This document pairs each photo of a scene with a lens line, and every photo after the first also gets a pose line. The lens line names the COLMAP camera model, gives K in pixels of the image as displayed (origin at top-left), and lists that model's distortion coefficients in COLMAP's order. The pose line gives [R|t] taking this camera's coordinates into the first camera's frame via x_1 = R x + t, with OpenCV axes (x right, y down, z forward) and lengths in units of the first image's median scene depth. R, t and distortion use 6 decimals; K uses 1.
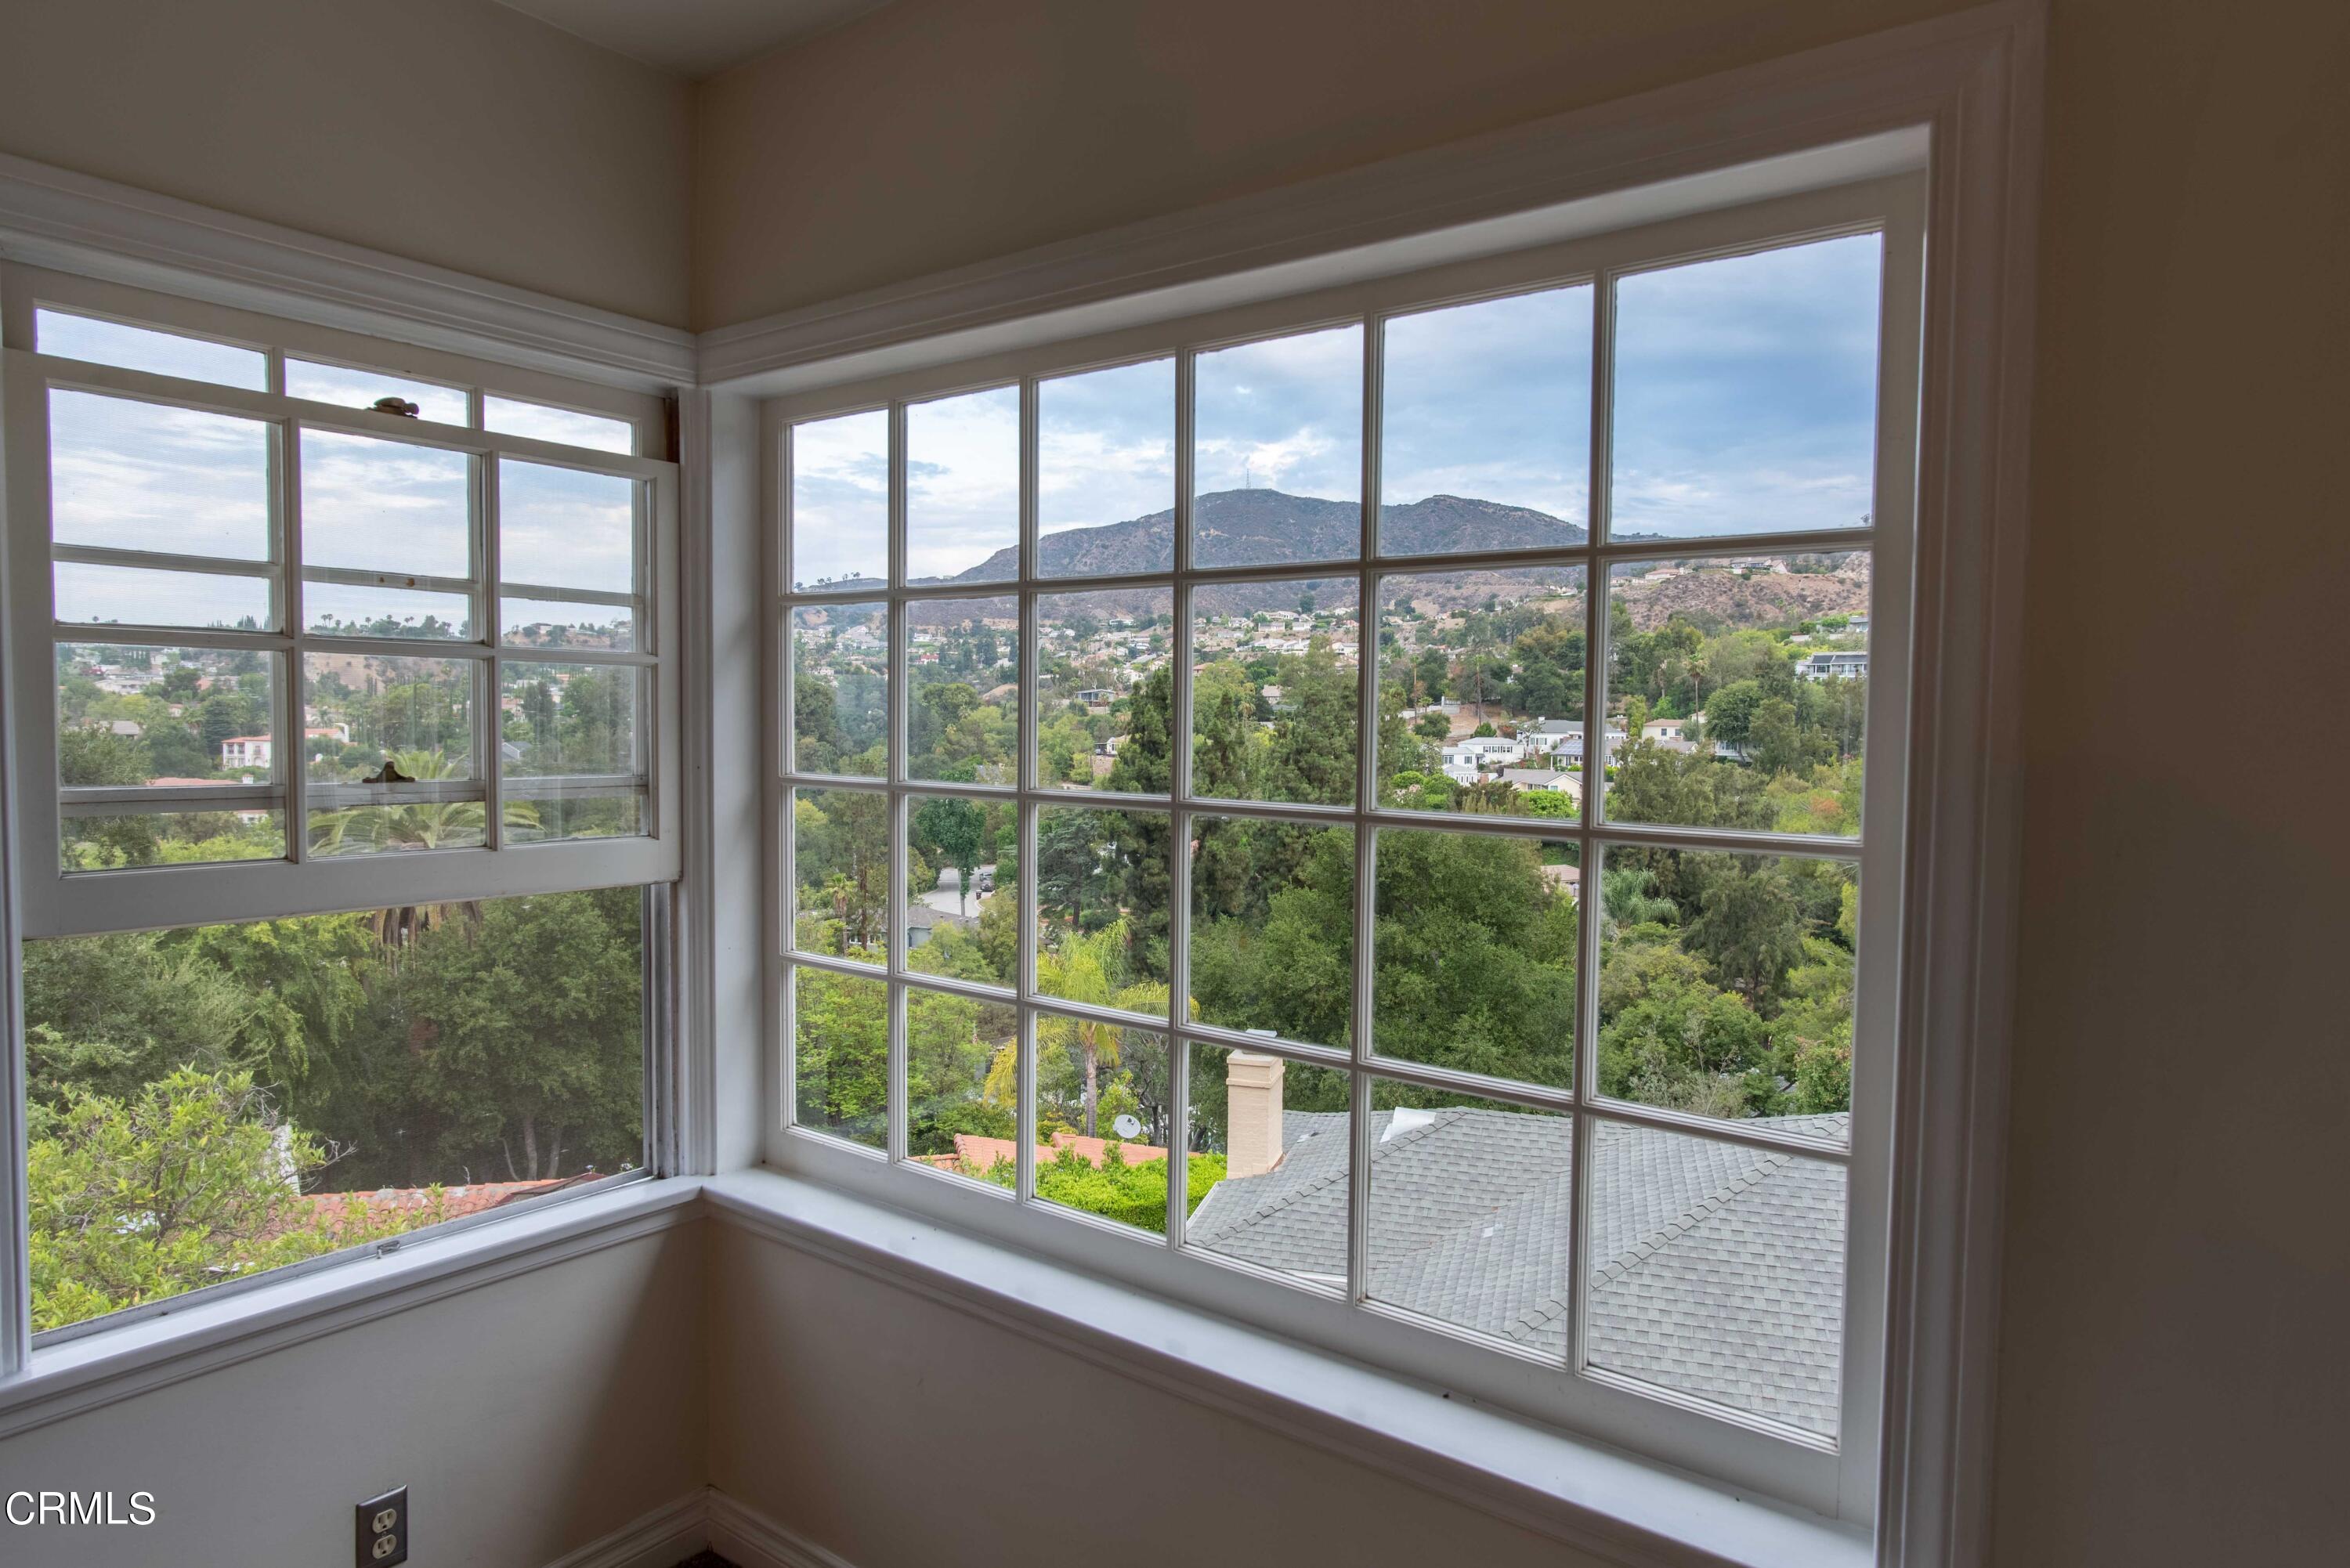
lens RADIAL K [[1369.3, 0, 1168.3], [0, 1369.3, 786.1], [0, 0, 1]] dist [-0.004208, -0.002124]
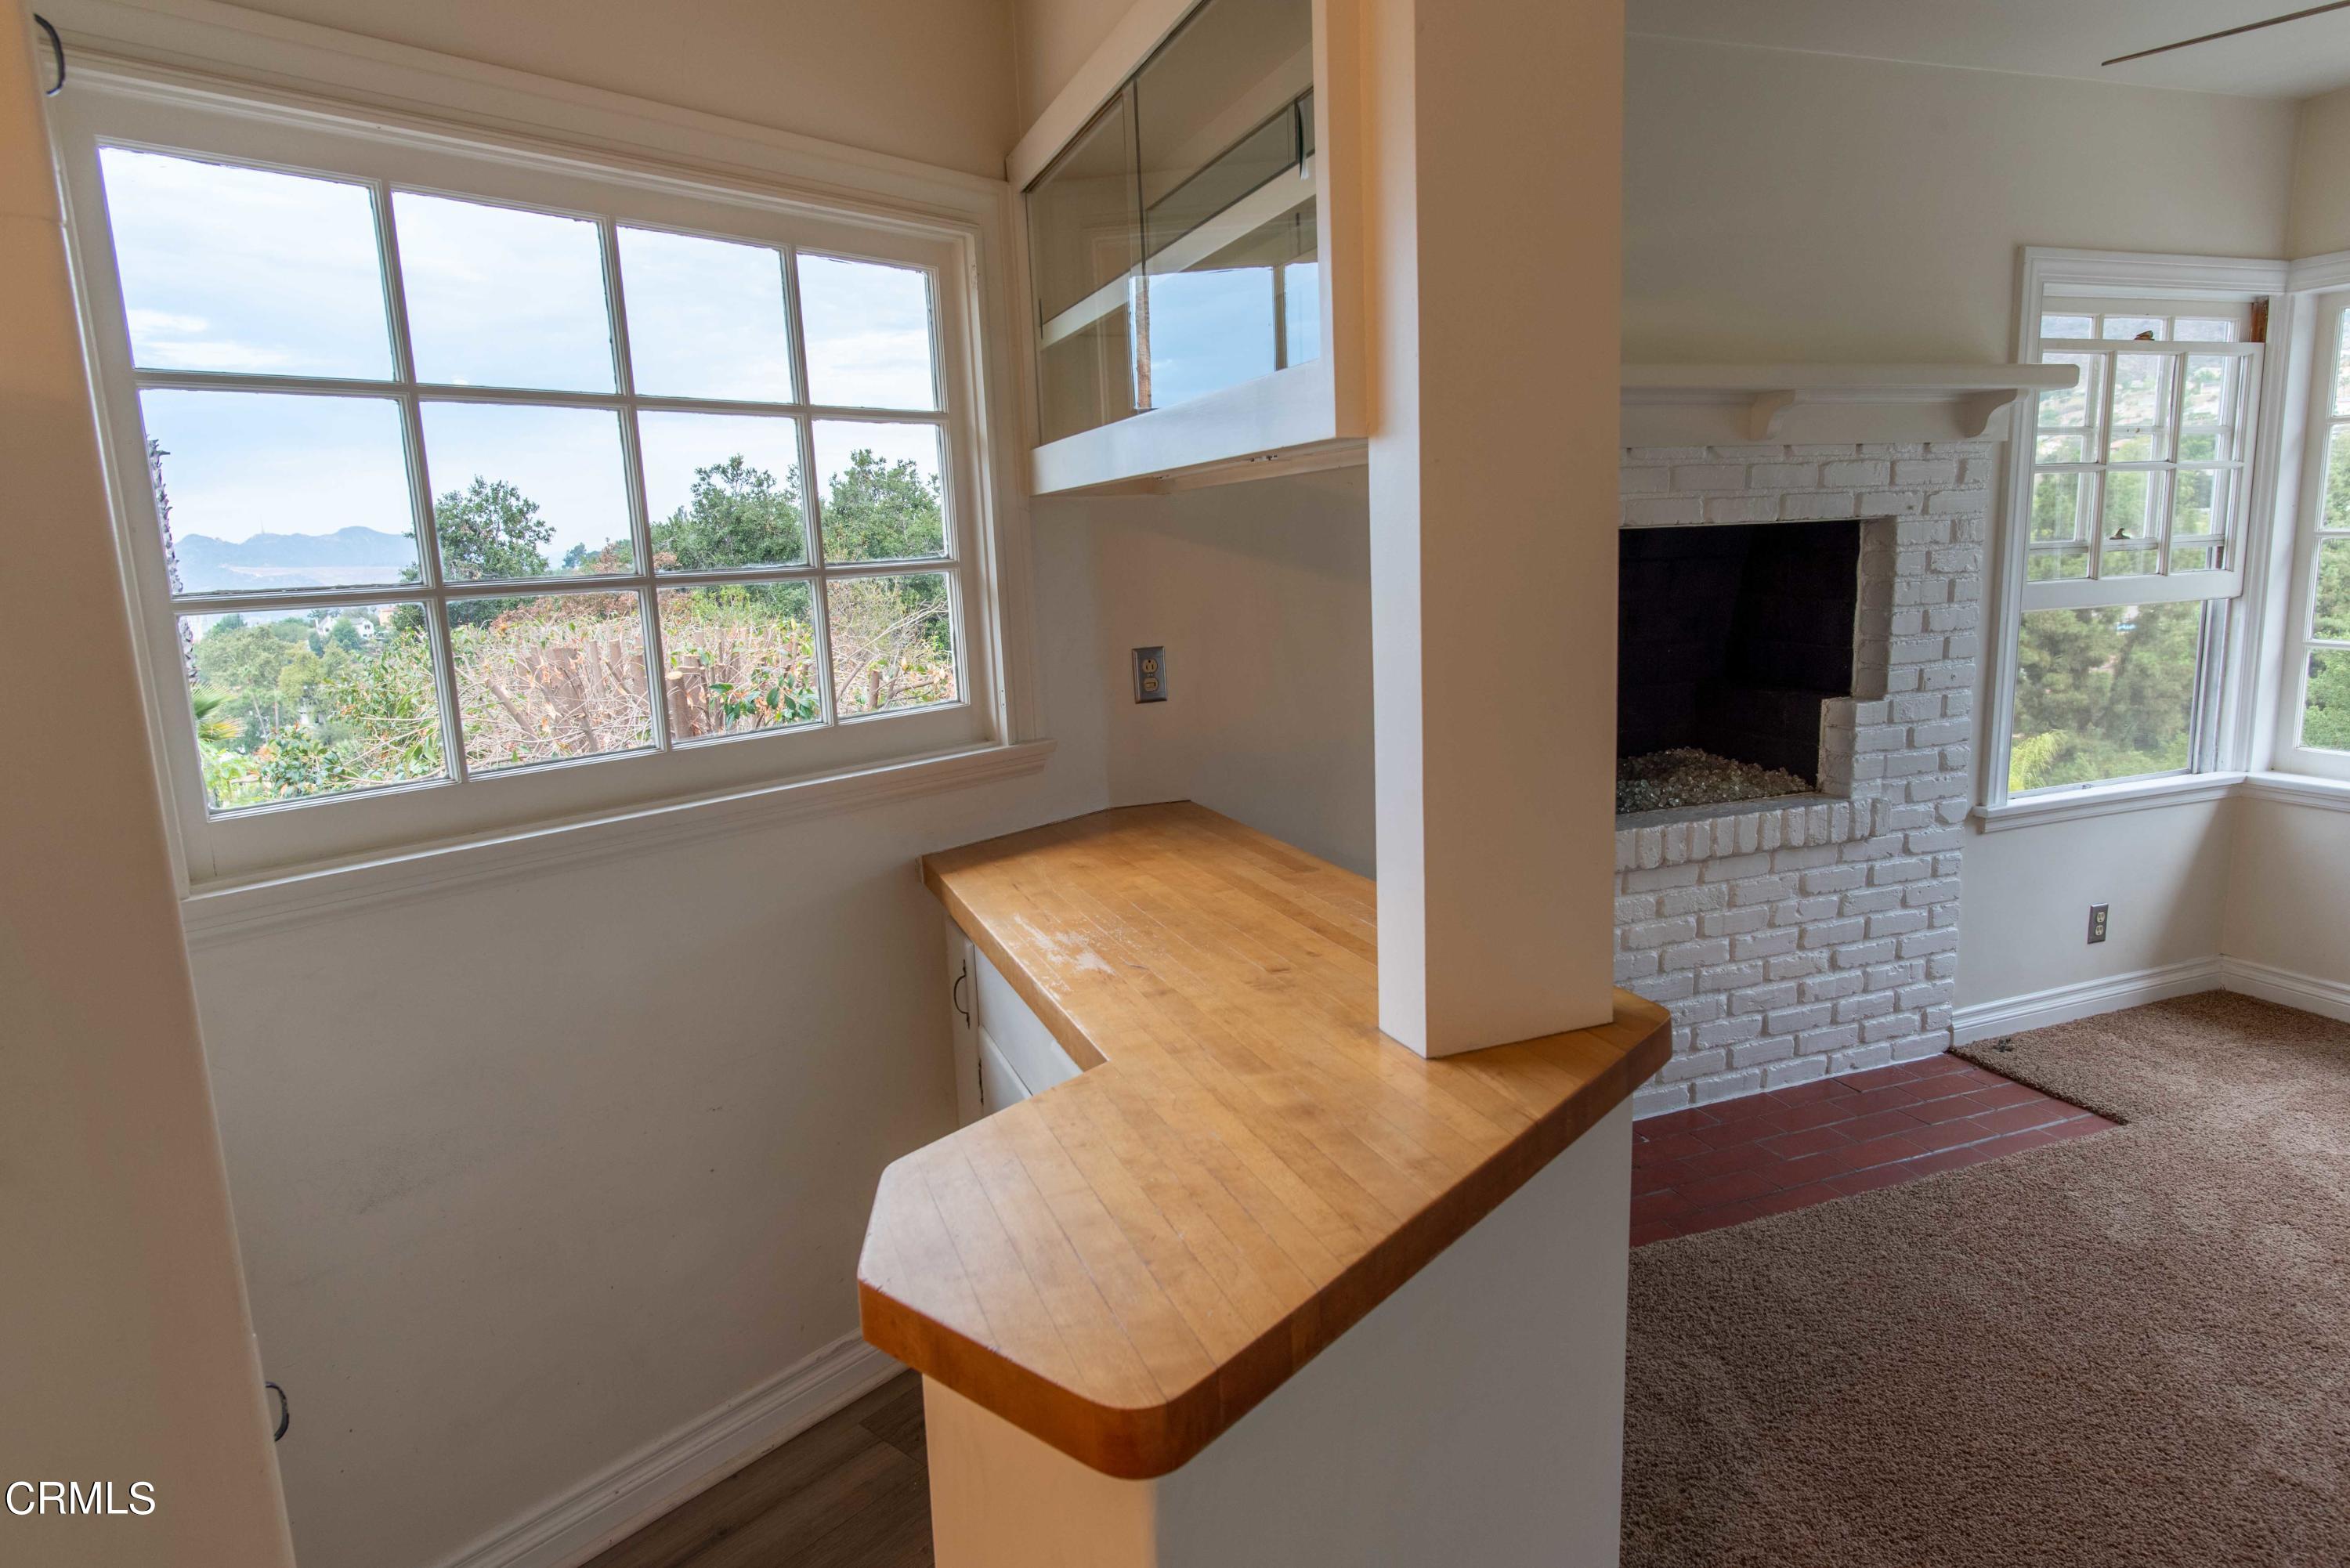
lens RADIAL K [[1369.3, 0, 1178.4], [0, 1369.3, 785.6], [0, 0, 1]] dist [-0.004208, -0.002124]
pose [[0.847373, 0.050800, -0.528563, -0.580094], [0.019567, 0.991750, 0.126687, 0.062368], [0.530638, -0.117694, 0.839388, -1.166140]]
